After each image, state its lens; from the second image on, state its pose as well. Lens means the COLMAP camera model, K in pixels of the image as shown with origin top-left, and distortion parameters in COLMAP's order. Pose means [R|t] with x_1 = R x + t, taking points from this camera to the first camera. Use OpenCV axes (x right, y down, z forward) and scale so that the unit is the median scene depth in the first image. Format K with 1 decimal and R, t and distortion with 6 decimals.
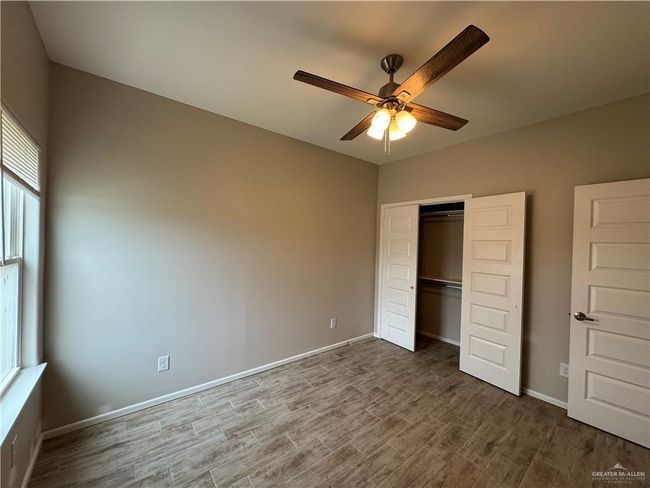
lens RADIAL K [[260.4, 0, 325.0], [0, 260.4, 244.0], [0, 0, 1]] dist [-0.002186, -0.000165]
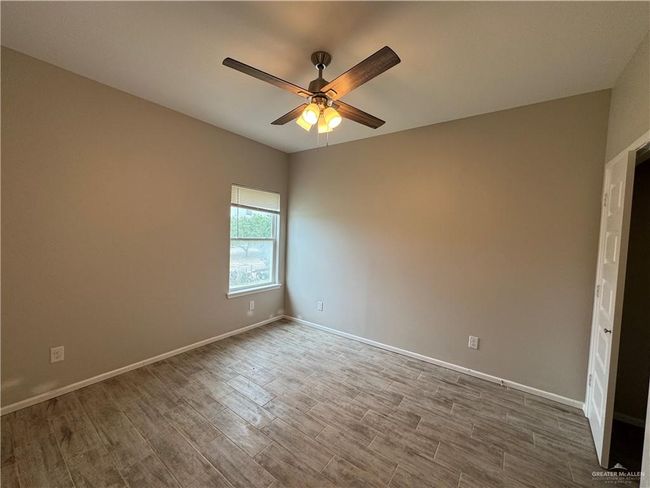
lens RADIAL K [[260.4, 0, 325.0], [0, 260.4, 244.0], [0, 0, 1]] dist [-0.002186, -0.000165]
pose [[0.259336, 0.025335, -0.965455, 0.999513], [-0.034378, 0.999265, 0.016988, 0.030844], [0.965175, 0.028785, 0.260017, 0.582372]]
